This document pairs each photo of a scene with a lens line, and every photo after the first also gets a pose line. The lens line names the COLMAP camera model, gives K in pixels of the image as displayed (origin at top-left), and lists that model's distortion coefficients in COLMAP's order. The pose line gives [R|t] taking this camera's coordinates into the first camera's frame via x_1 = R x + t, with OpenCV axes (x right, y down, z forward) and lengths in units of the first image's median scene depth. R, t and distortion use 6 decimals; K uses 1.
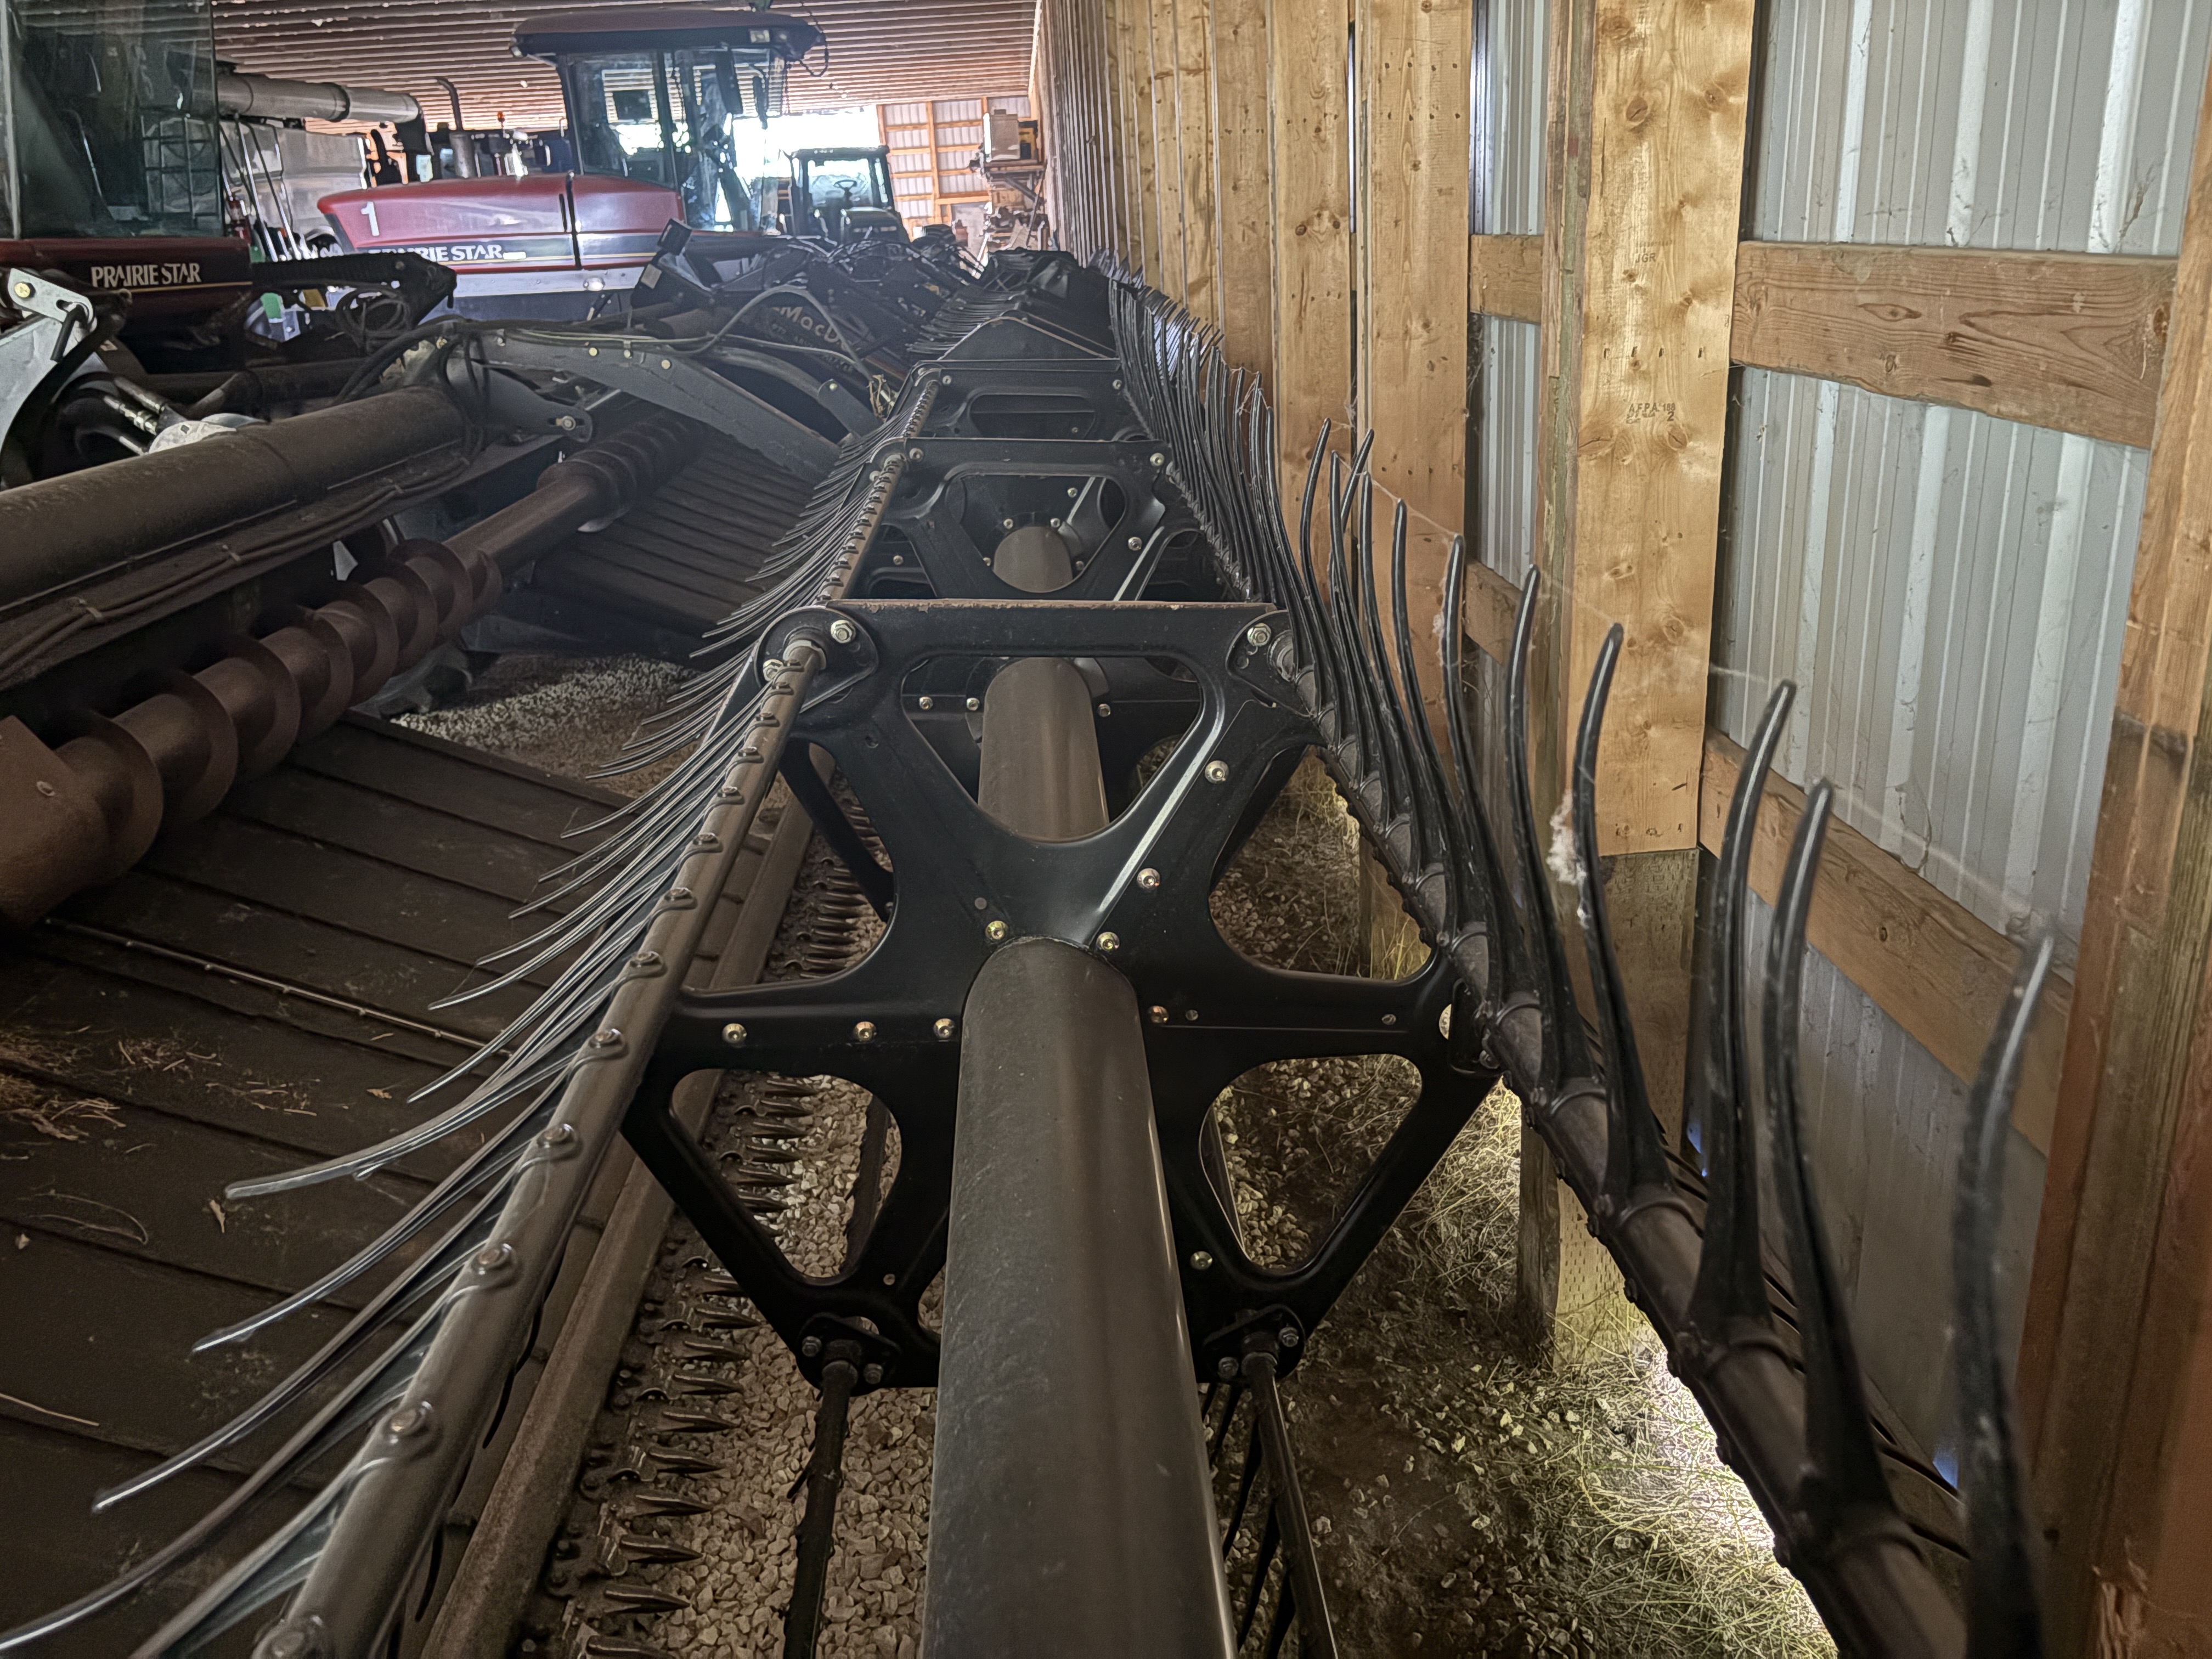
lens RADIAL K [[1689.7, 0, 1099.5], [0, 1689.7, 833.3], [0, 0, 1]] dist [0.043247, -0.044971]
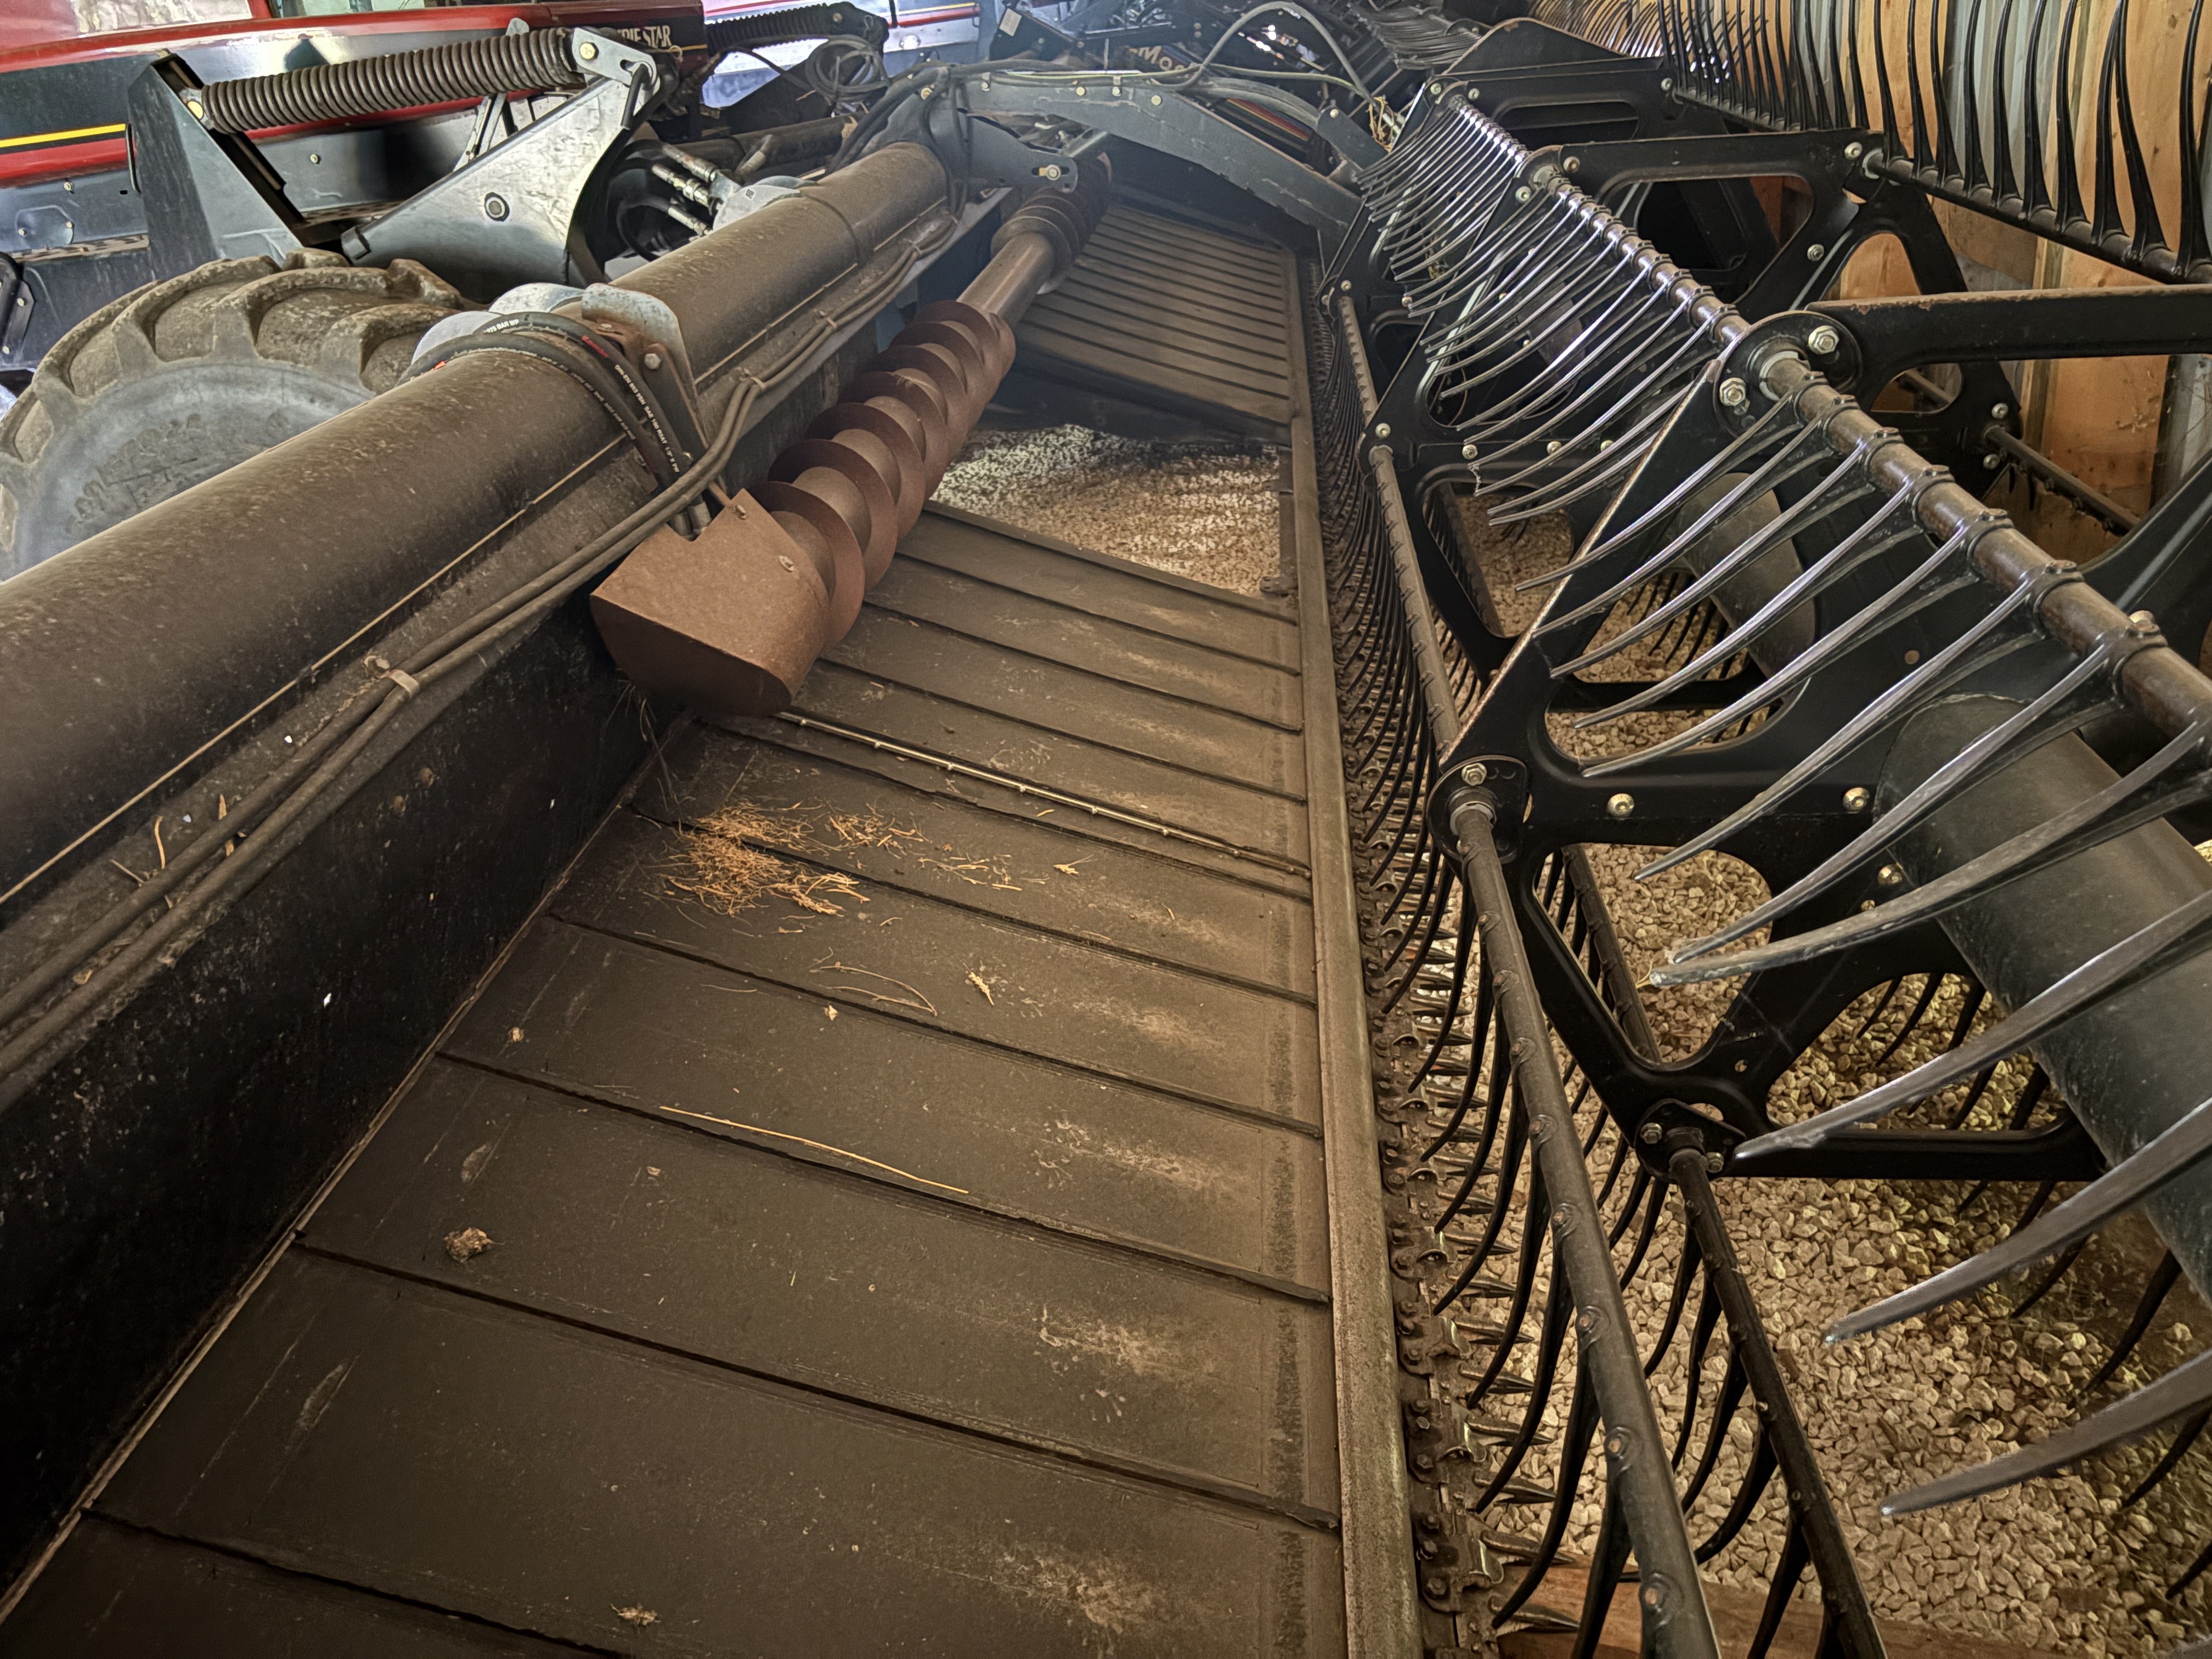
lens RADIAL K [[1689.7, 0, 1101.5], [0, 1689.7, 836.2], [0, 0, 1]] dist [0.043247, -0.044971]
pose [[0.989352, -0.004122, -0.145486, -0.201151], [0.023125, 0.991352, 0.129174, 0.005650], [0.143696, -0.131163, 0.980891, 0.031190]]
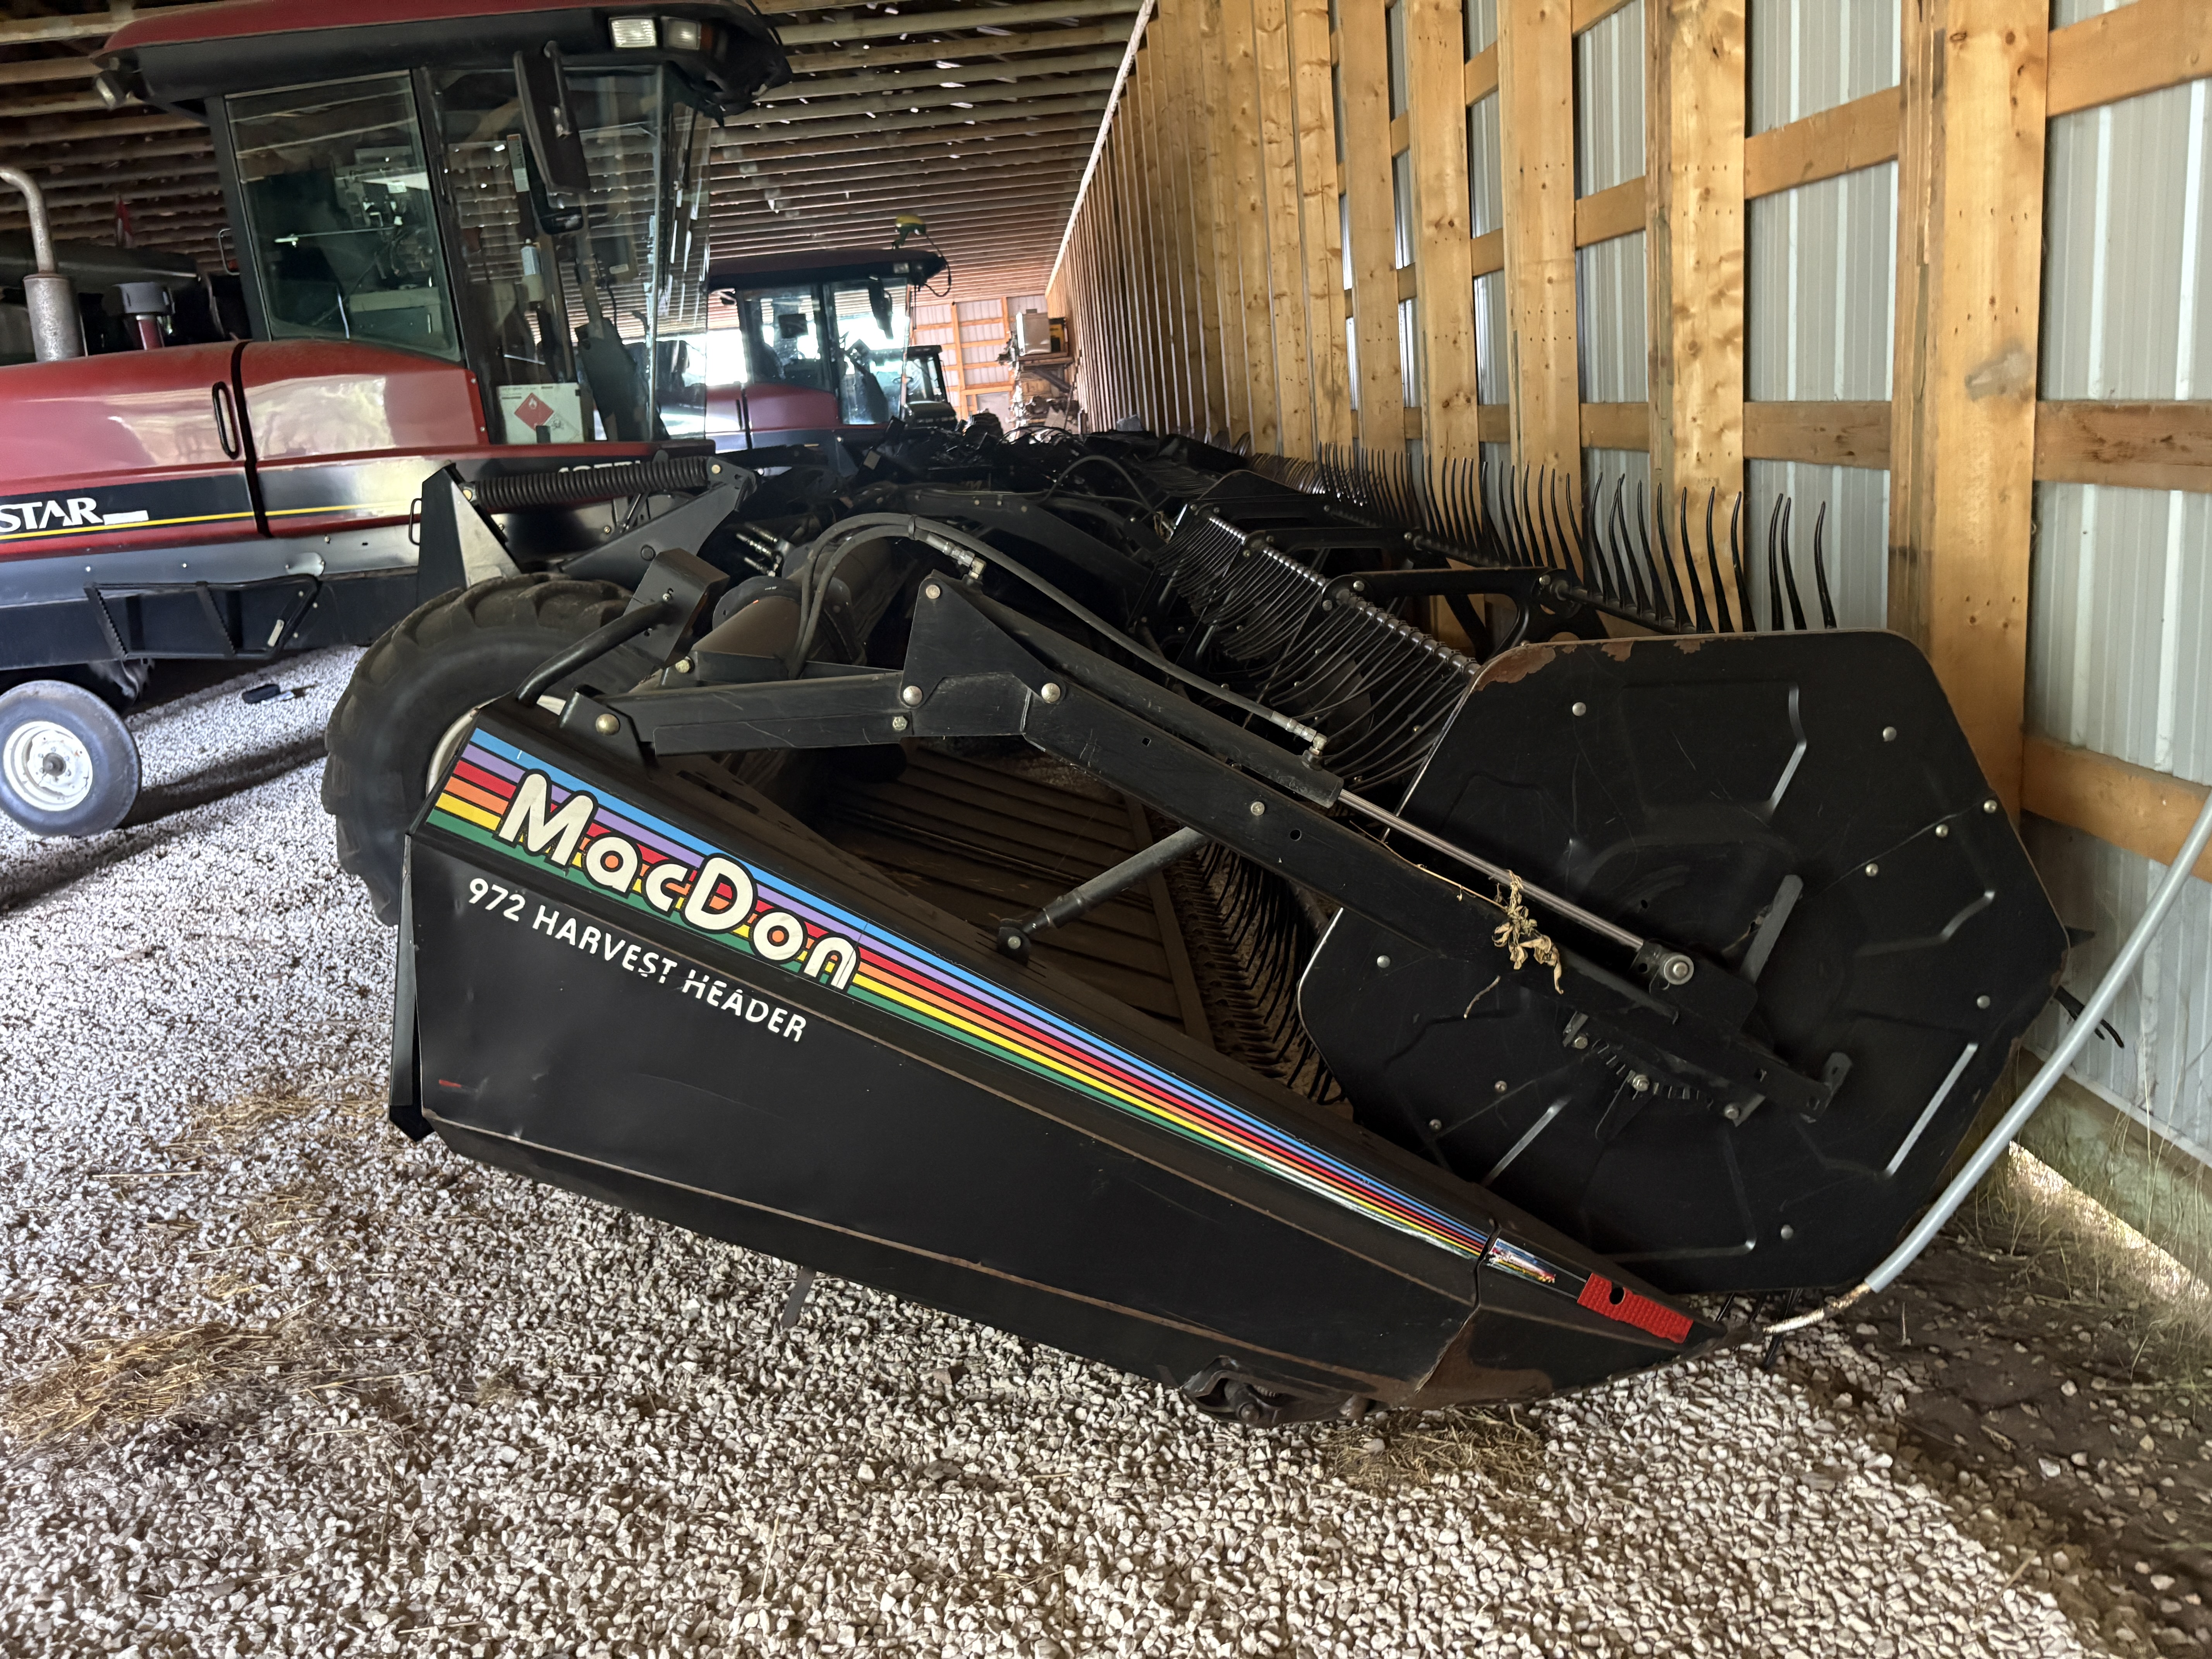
lens RADIAL K [[1689.7, 0, 1098.4], [0, 1689.7, 819.8], [0, 0, 1]] dist [0.043247, -0.044971]
pose [[0.999294, -0.037184, -0.005401, -0.255311], [0.036411, 0.993796, -0.105085, 0.213263], [0.009275, 0.104814, 0.994449, -0.622088]]
